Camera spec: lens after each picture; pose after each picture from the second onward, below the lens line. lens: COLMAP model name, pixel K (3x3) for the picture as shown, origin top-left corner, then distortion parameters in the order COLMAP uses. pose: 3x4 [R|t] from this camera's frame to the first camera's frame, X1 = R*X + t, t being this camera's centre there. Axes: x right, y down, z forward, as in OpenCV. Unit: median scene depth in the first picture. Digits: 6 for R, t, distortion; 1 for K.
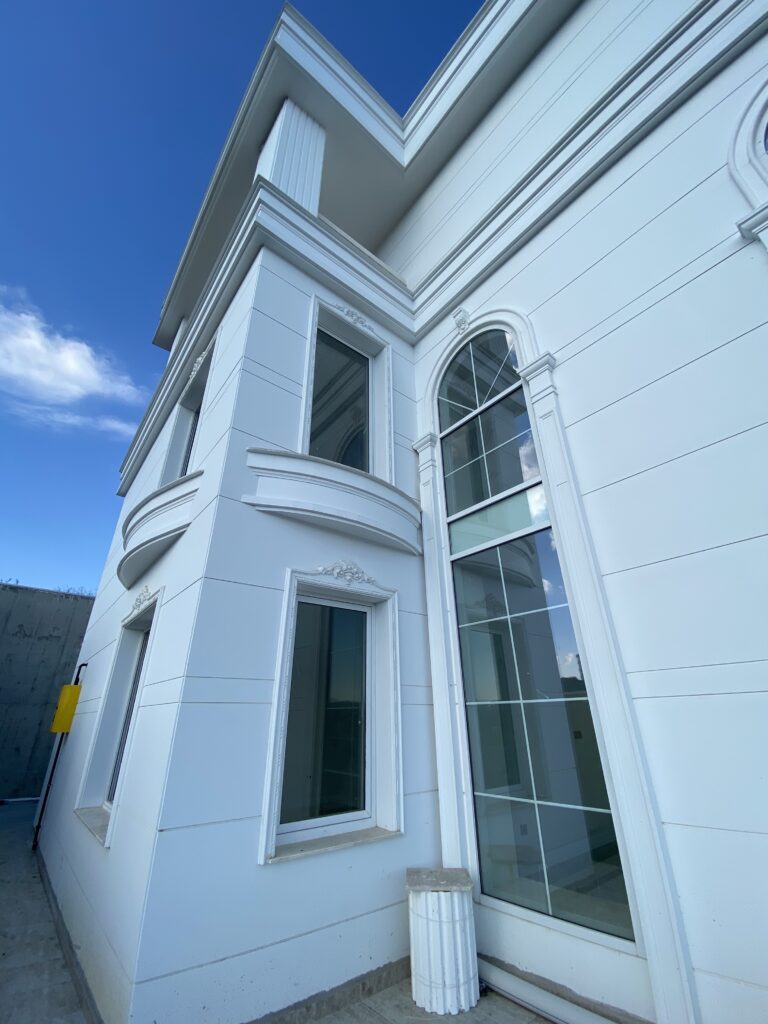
lens RADIAL K [[417.4, 0, 384.0], [0, 417.4, 512.0], [0, 0, 1]] dist [0.022228, -0.022107]
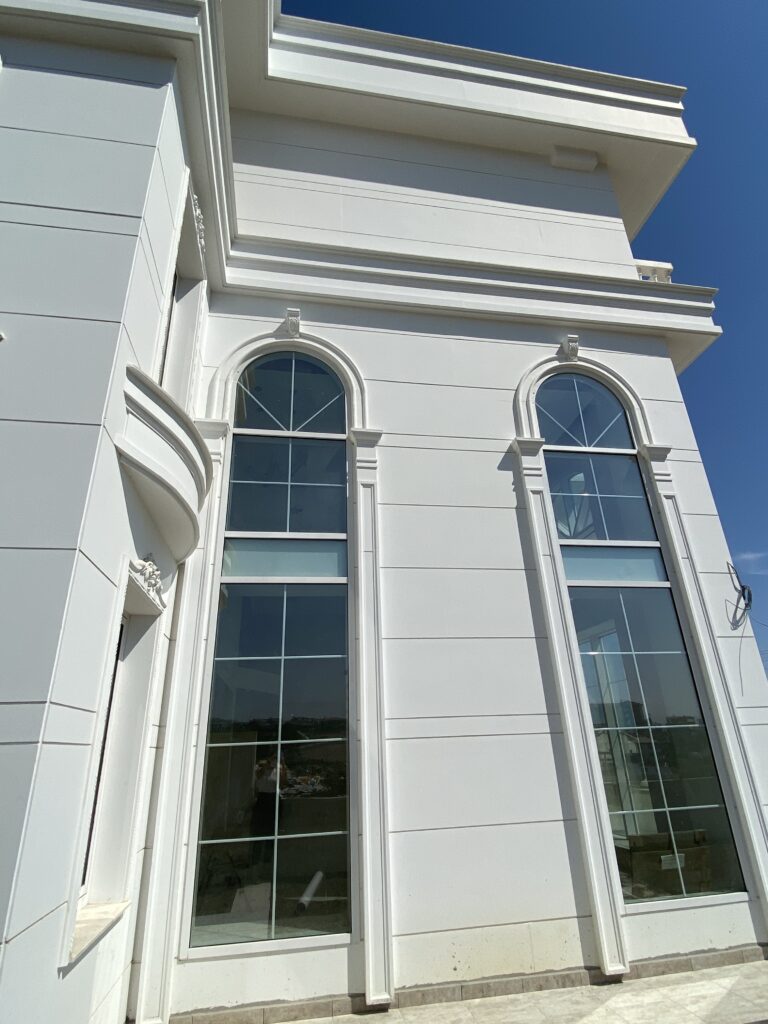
lens RADIAL K [[540.0, 0, 384.0], [0, 540.0, 512.0], [0, 0, 1]] dist [-0.004312, -0.001822]
pose [[0.492966, 0.338609, 0.801454, -0.649696], [-0.353531, 0.919644, -0.171090, 0.057818], [-0.794985, -0.198997, 0.573062, 0.127276]]
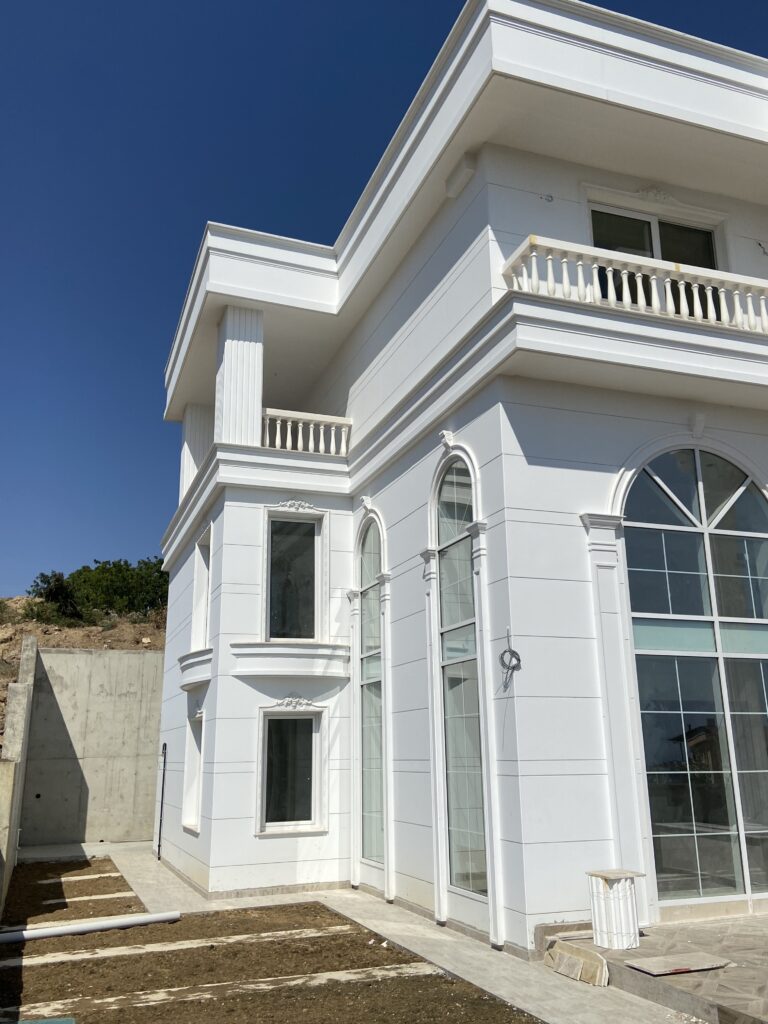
lens RADIAL K [[877.4, 0, 384.0], [0, 877.4, 512.0], [0, 0, 1]] dist [0.075189, 0.002163]
pose [[0.946400, -0.087174, -0.311009, 1.441665], [0.145563, 0.974677, 0.169751, -1.165127], [0.288336, -0.205924, 0.935124, -2.135427]]
